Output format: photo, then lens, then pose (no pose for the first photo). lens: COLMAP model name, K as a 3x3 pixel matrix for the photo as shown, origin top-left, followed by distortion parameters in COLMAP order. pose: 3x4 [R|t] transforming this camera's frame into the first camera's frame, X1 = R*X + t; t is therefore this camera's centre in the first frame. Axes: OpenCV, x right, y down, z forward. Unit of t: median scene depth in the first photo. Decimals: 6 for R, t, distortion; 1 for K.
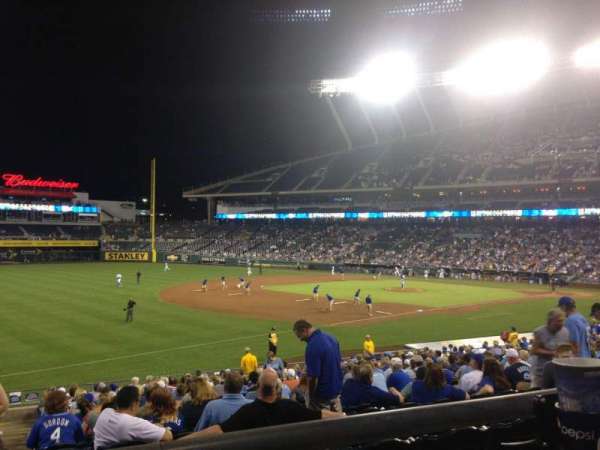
lens RADIAL K [[545.6, 0, 301.3], [0, 545.6, 226.1], [0, 0, 1]] dist [0.057737, 0.000000]
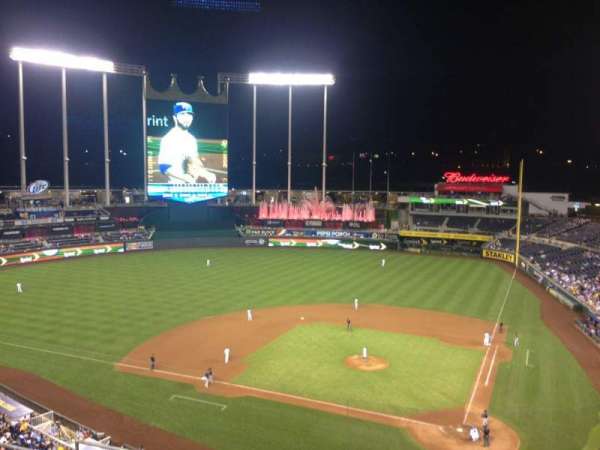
lens RADIAL K [[545.6, 0, 302.1], [0, 545.6, 230.6], [0, 0, 1]] dist [0.057737, 0.000000]
pose [[0.397217, 0.094783, -0.912817, 0.454718], [0.007395, 0.994289, 0.106461, -0.100732], [0.917695, -0.049038, 0.394248, 0.240499]]
